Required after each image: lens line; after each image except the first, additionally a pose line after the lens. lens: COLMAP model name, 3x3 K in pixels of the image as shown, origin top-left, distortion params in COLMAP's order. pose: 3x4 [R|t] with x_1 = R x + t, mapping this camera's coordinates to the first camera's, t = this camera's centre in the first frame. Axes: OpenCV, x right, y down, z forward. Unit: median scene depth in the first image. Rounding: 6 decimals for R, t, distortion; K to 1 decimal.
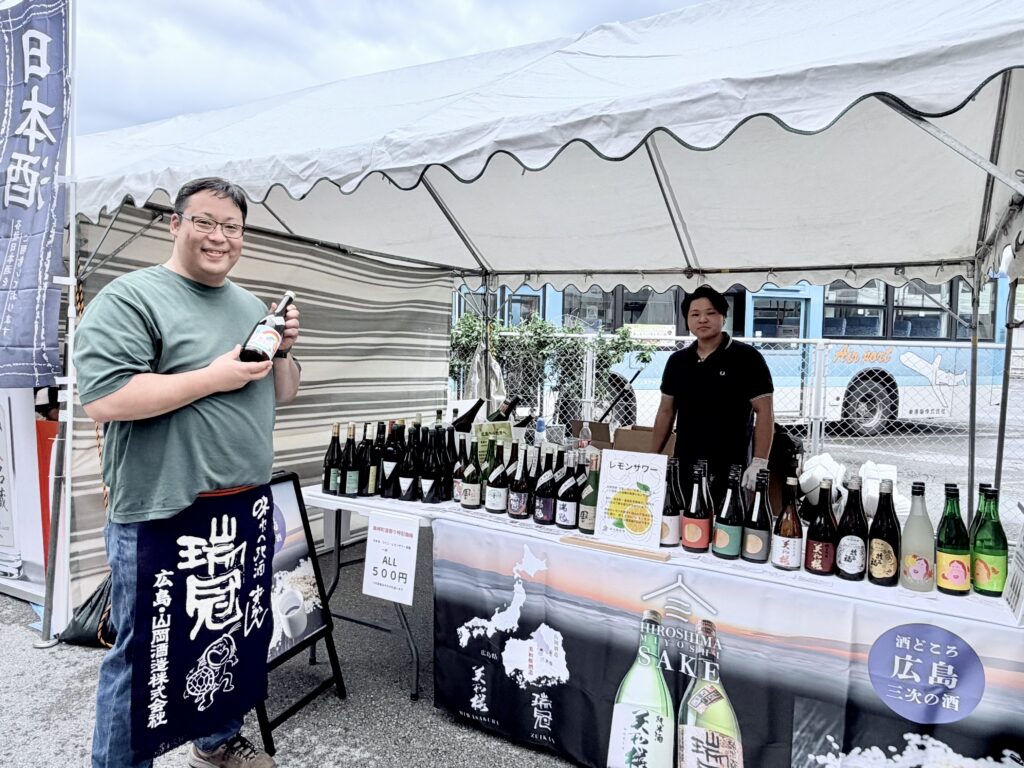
lens RADIAL K [[718.2, 0, 512.0], [0, 718.2, 384.0], [0, 0, 1]] dist [-0.004664, -0.024086]
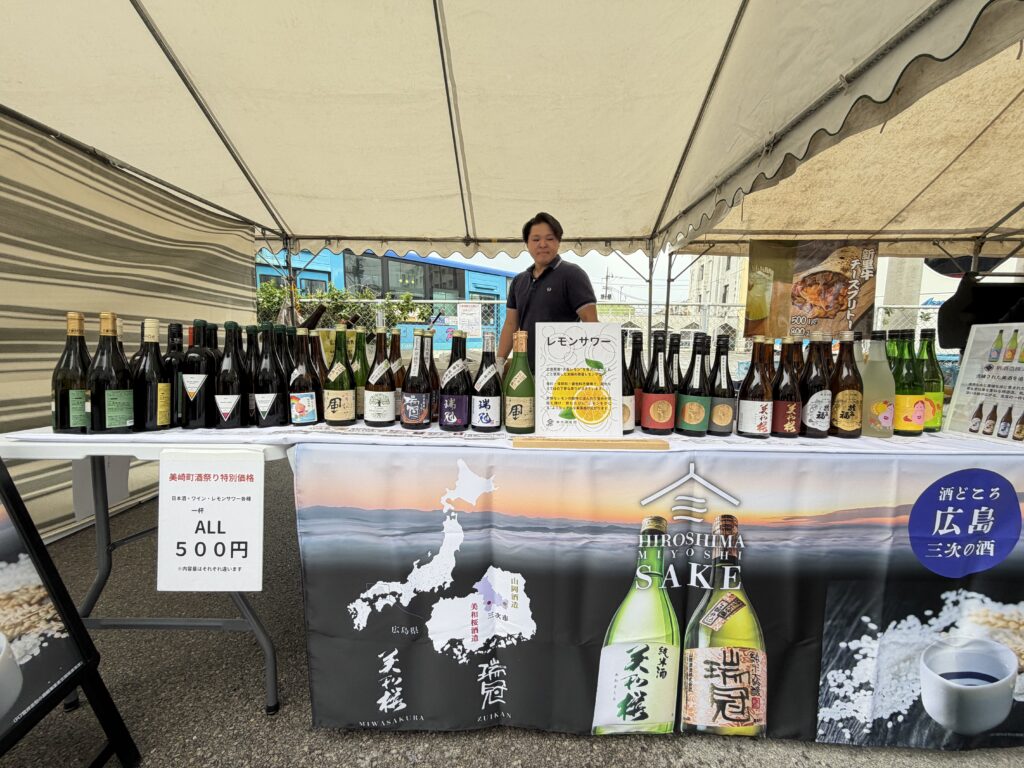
lens RADIAL K [[397.2, 0, 512.0], [0, 397.2, 384.0], [0, 0, 1]] dist [-0.010109, 0.002920]
pose [[0.870746, -0.073528, 0.486204, -0.112141], [0.048953, 0.996807, 0.063075, 0.131109], [-0.489289, -0.031121, 0.871566, 0.650576]]
